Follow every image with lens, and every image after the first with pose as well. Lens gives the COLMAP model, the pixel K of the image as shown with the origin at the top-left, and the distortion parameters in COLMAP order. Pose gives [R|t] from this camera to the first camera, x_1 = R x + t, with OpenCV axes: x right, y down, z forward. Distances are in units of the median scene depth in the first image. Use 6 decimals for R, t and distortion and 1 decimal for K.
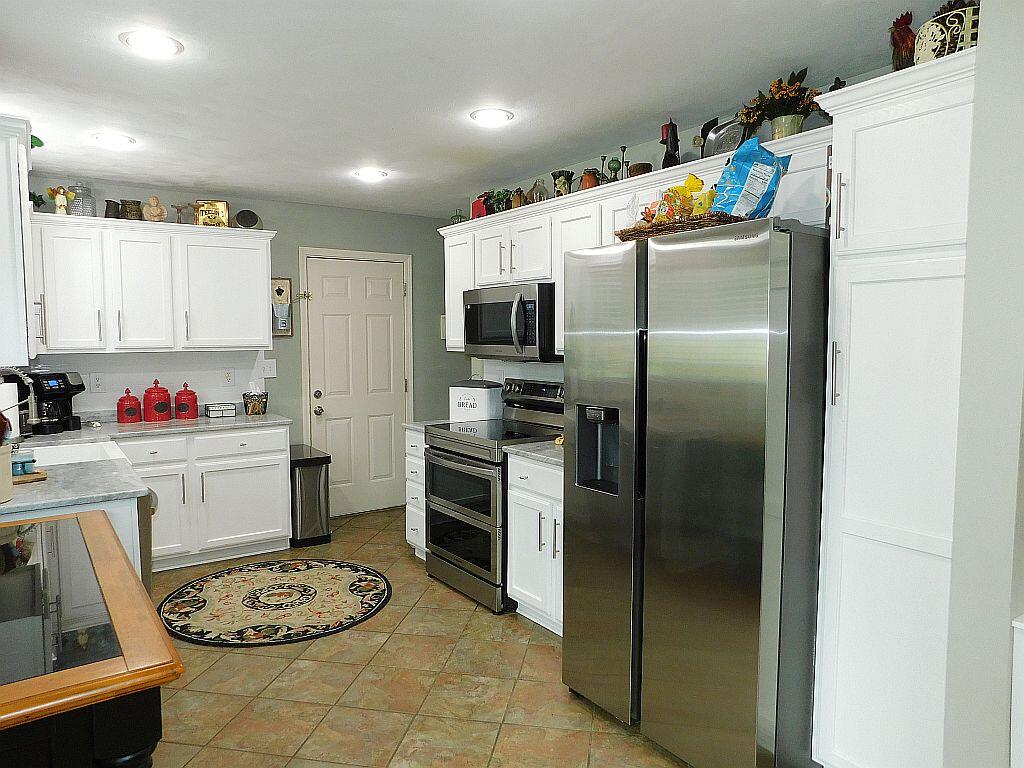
lens RADIAL K [[677.7, 0, 507.4], [0, 677.7, 384.3], [0, 0, 1]] dist [-0.060053, 0.045052]
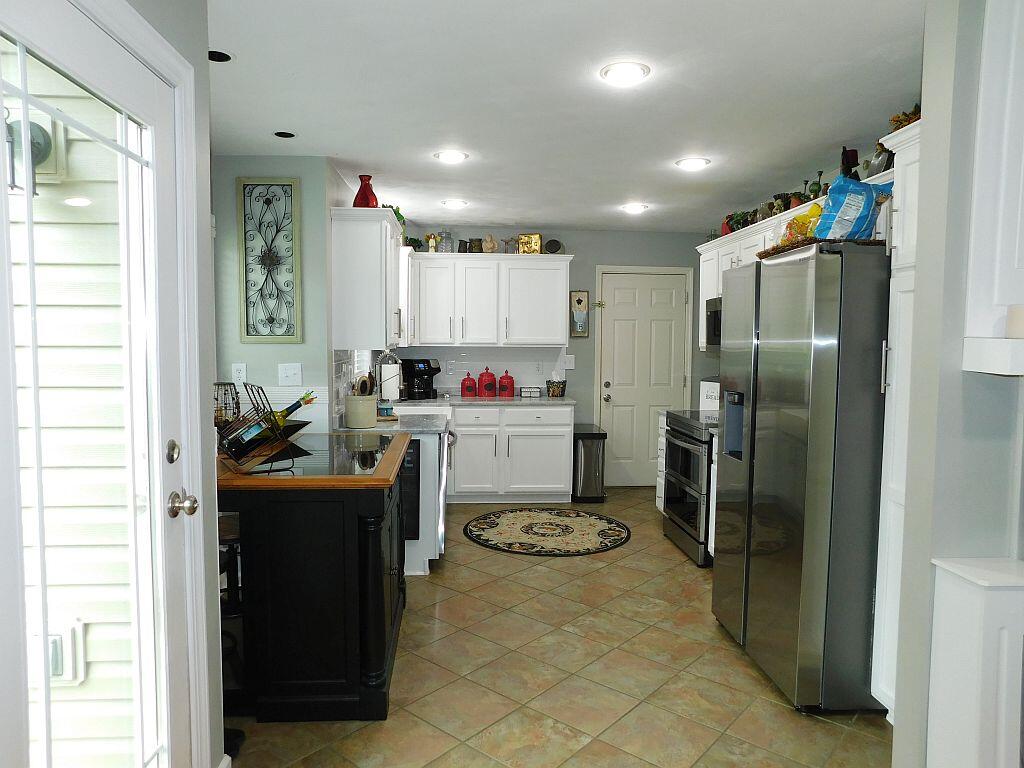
lens RADIAL K [[677.7, 0, 507.4], [0, 677.7, 384.3], [0, 0, 1]] dist [-0.060053, 0.045052]
pose [[0.853245, 0.044410, -0.519615, 0.266744], [-0.048110, 0.998822, 0.006365, 0.020056], [0.519286, 0.019568, 0.854377, -0.191722]]
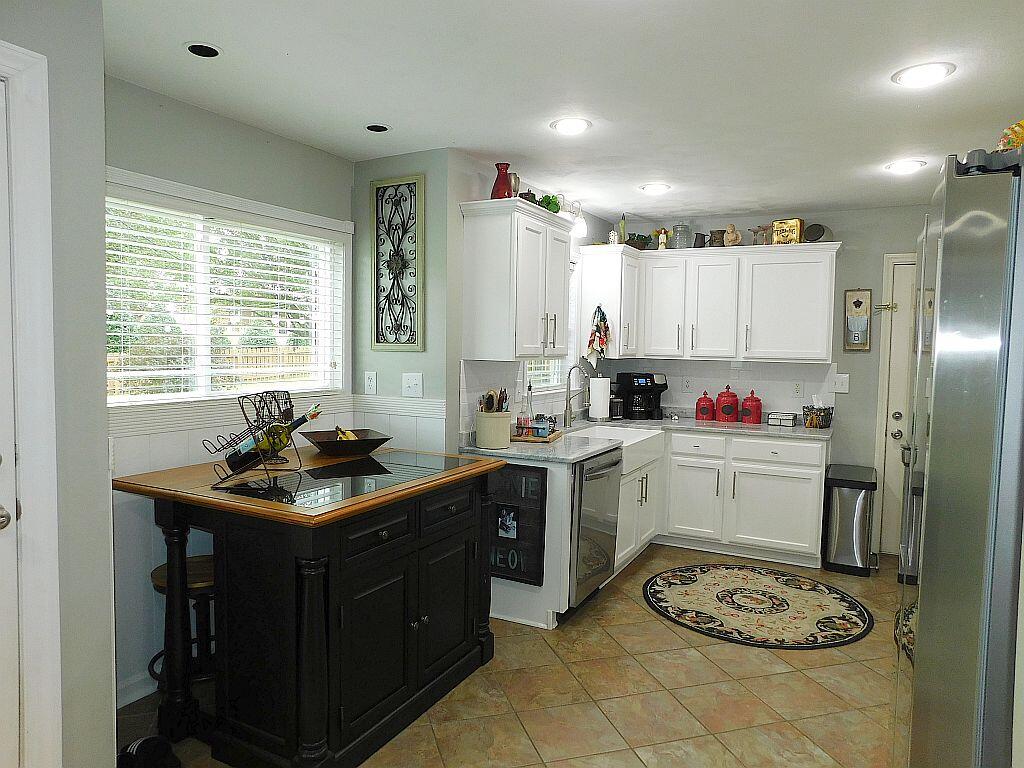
lens RADIAL K [[677.7, 0, 507.4], [0, 677.7, 384.3], [0, 0, 1]] dist [-0.060053, 0.045052]
pose [[0.445430, 0.063987, -0.893027, 0.367008], [-0.085751, 0.995906, 0.028588, -0.010297], [0.891201, 0.063844, 0.449093, 0.172795]]
